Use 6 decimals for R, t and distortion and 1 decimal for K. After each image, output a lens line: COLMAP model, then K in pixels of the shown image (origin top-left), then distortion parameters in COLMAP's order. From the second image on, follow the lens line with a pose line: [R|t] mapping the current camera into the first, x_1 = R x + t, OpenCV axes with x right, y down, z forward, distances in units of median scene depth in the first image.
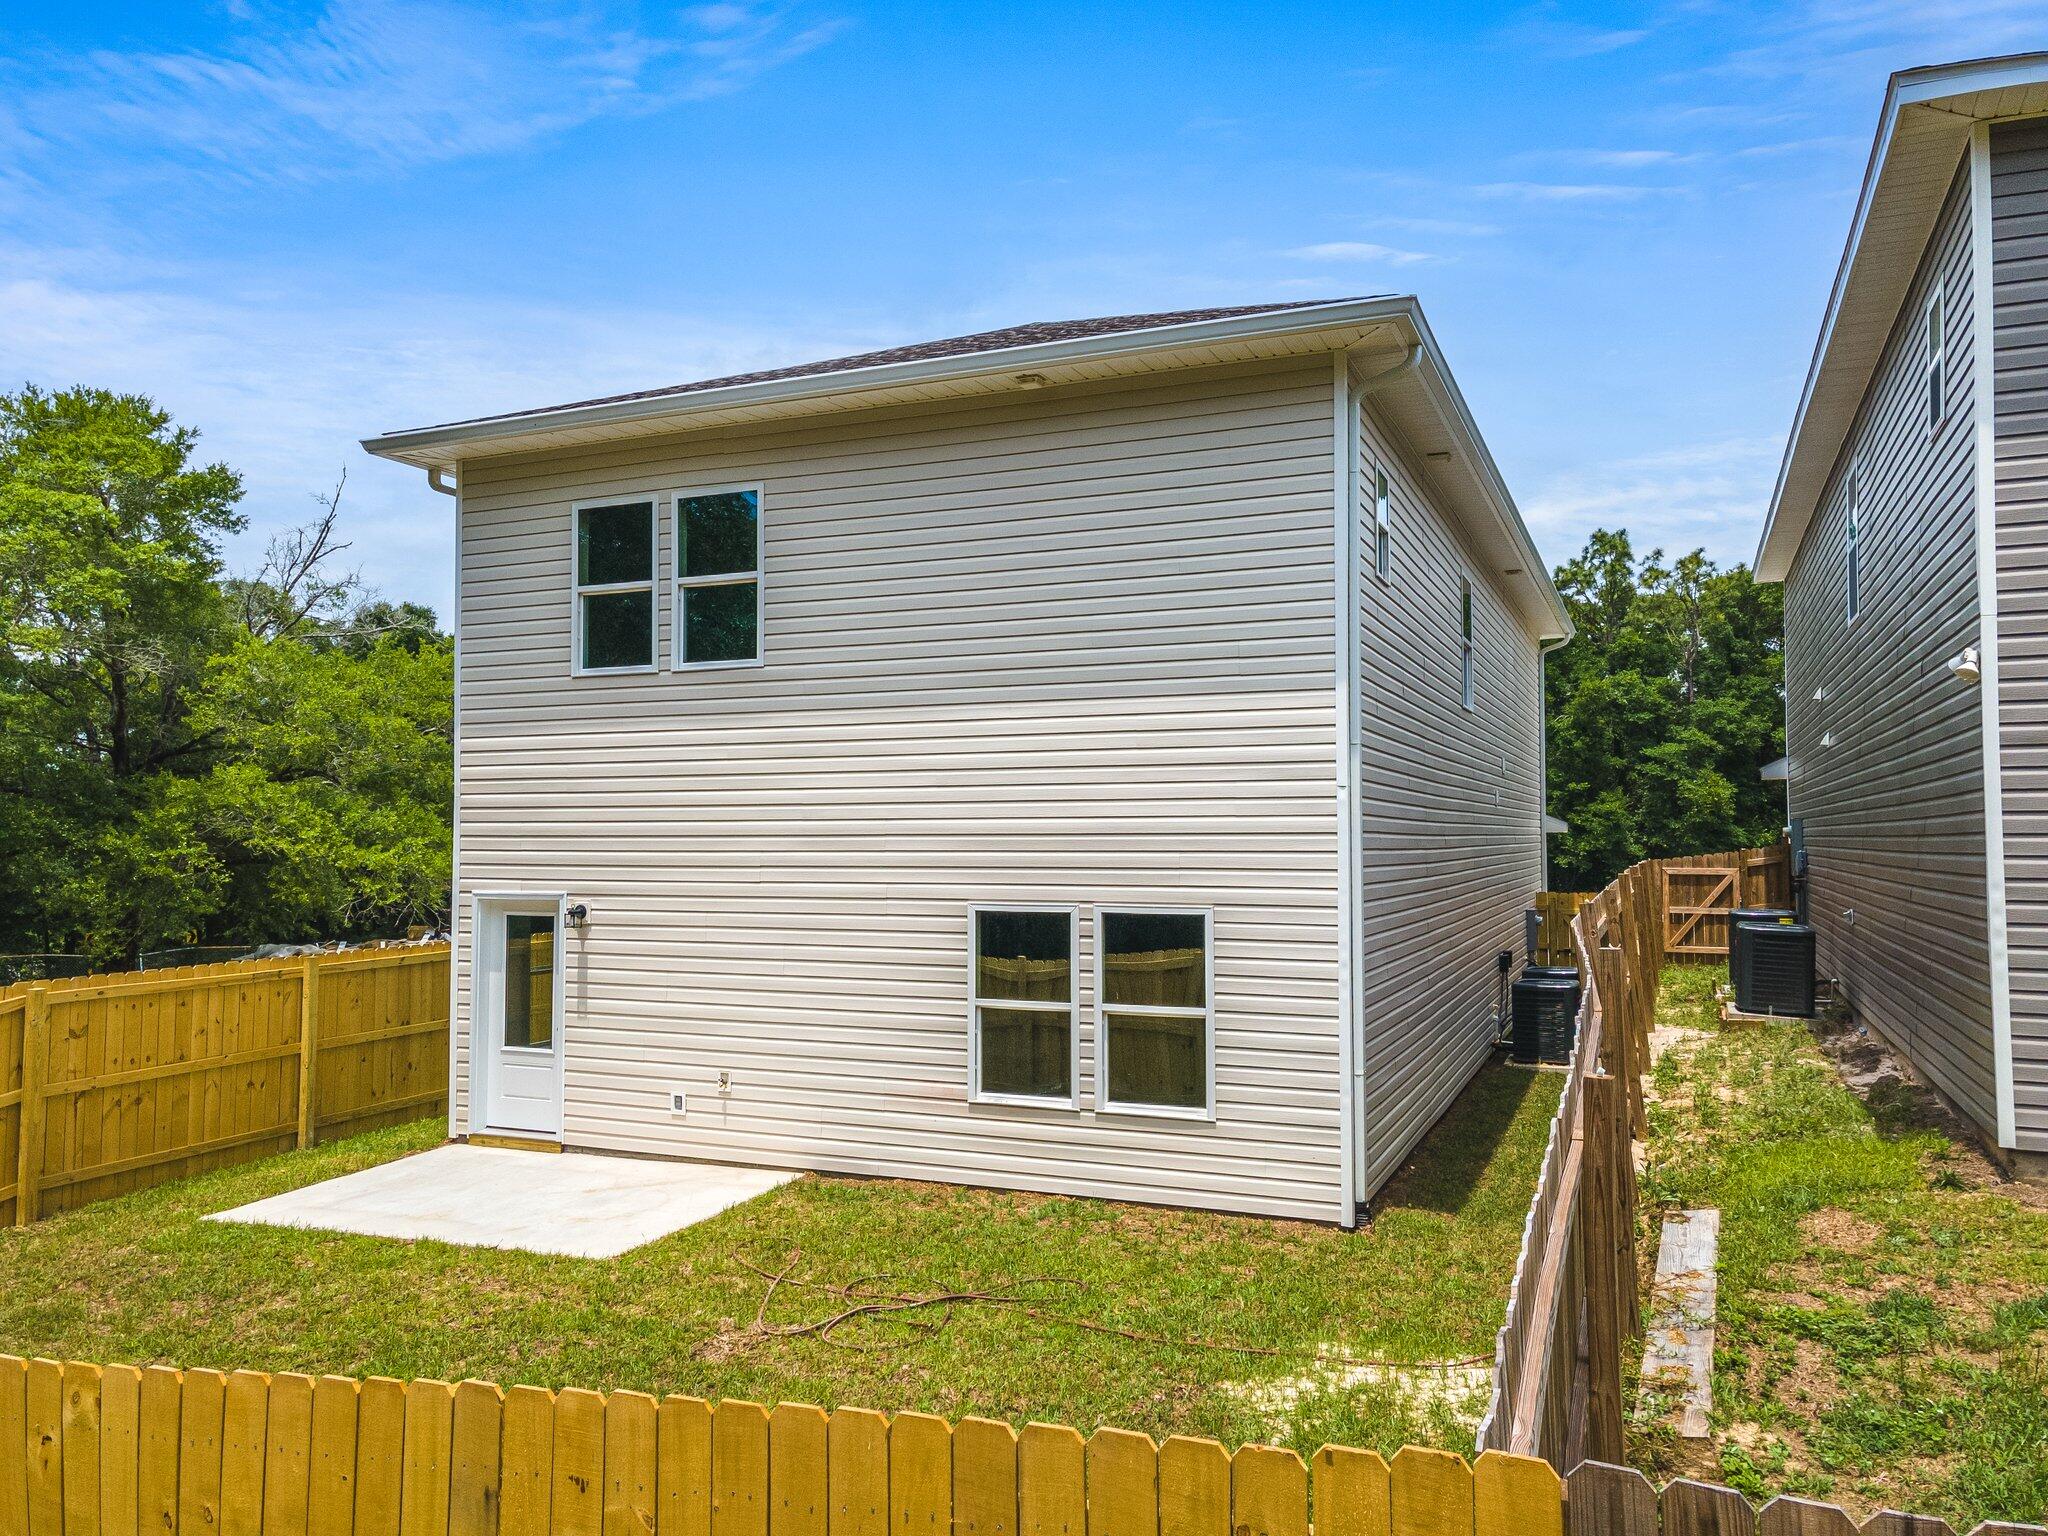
lens RADIAL K [[1488.9, 0, 1028.7], [0, 1488.9, 780.2], [0, 0, 1]] dist [0.034659, 0.060178]
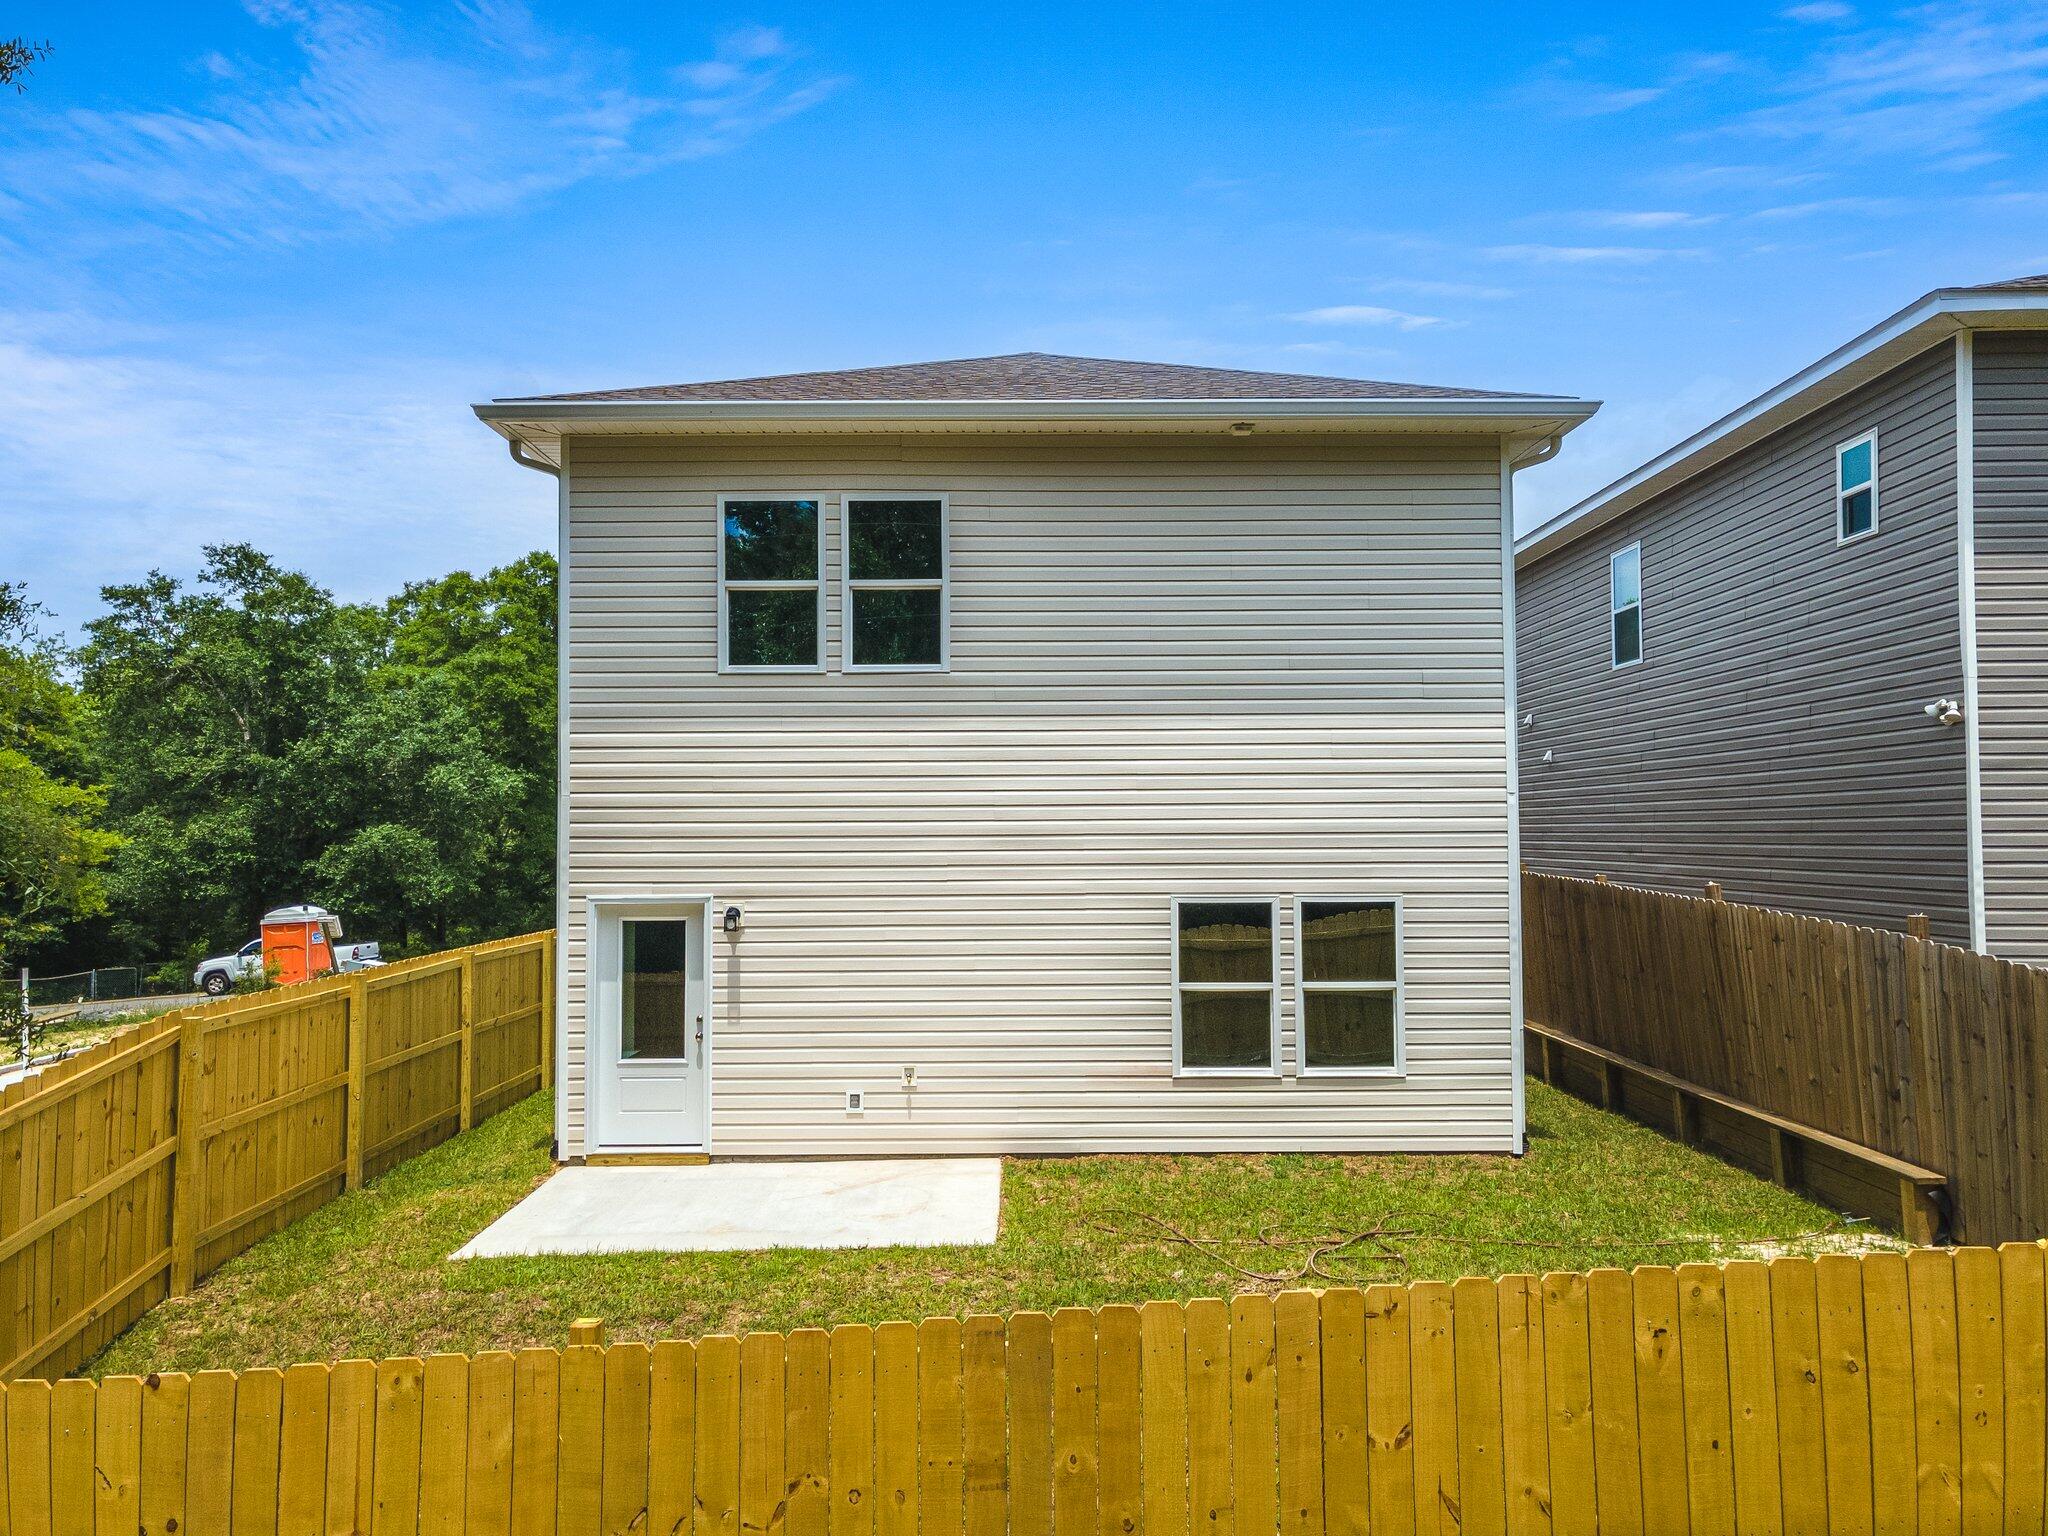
lens RADIAL K [[1488.9, 0, 1028.7], [0, 1488.9, 780.2], [0, 0, 1]] dist [0.034659, 0.060178]
pose [[0.916950, 0.009834, 0.398880, -0.536151], [-0.010391, 0.999946, -0.000765, -0.001014], [-0.398866, -0.003443, 0.917003, 0.032936]]
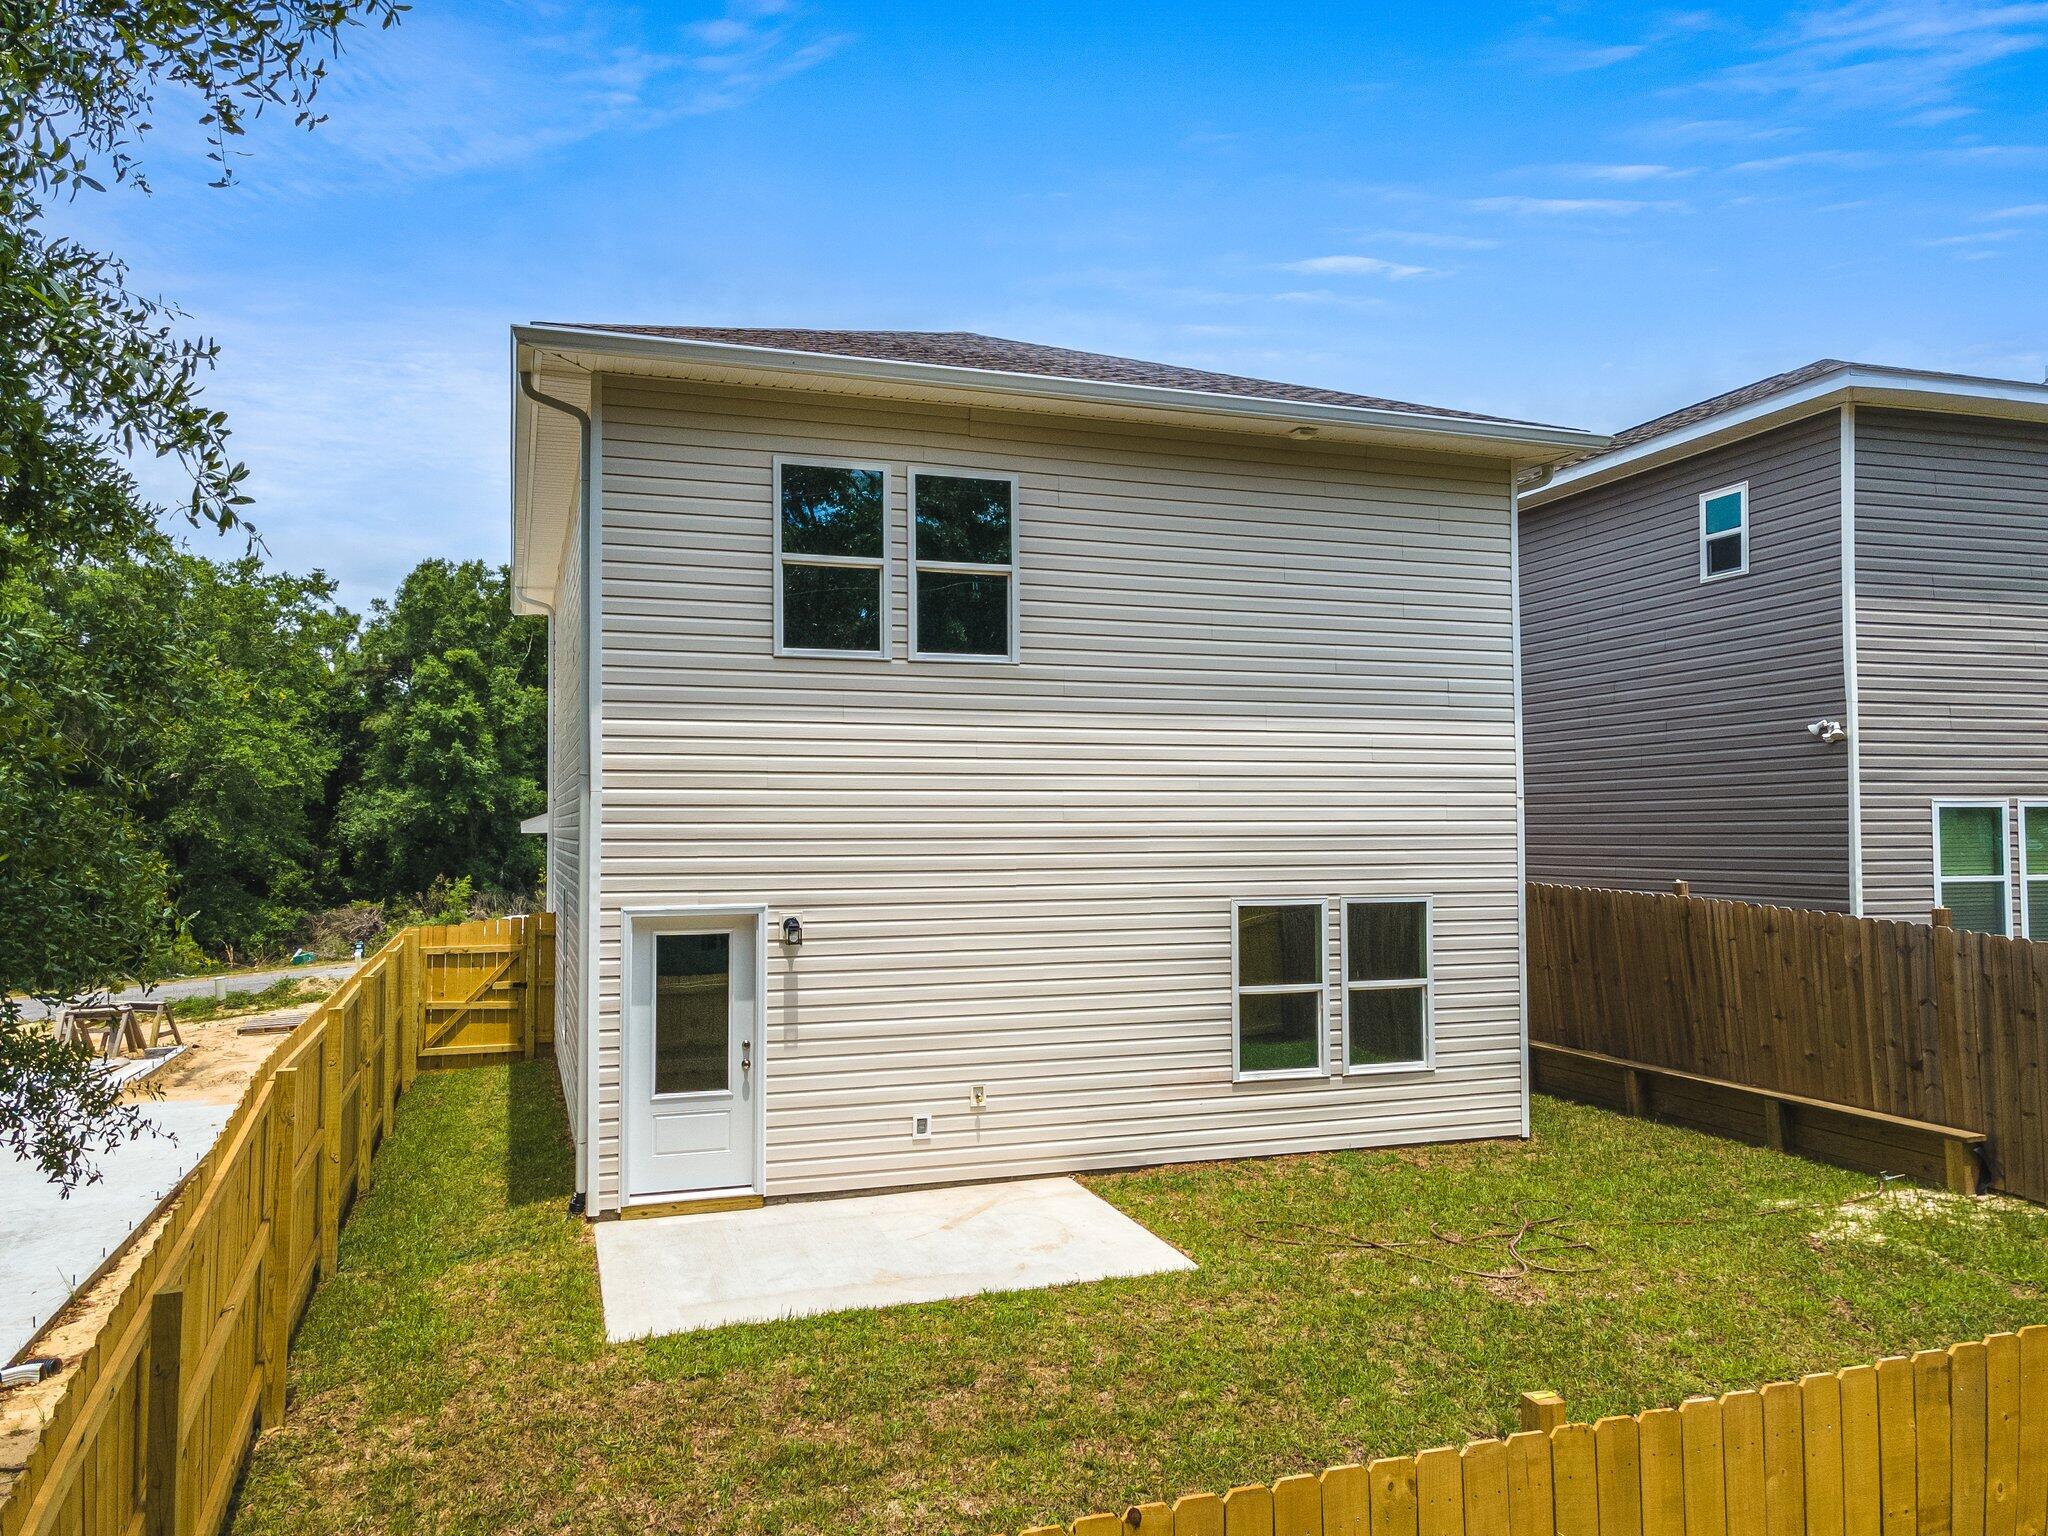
lens RADIAL K [[1488.9, 0, 1028.7], [0, 1488.9, 780.2], [0, 0, 1]] dist [0.034659, 0.060178]
pose [[0.740235, 0.020120, 0.672048, -0.821390], [-0.022072, 0.999741, -0.005619, 0.004849], [-0.671986, -0.010674, 0.740487, 0.275092]]
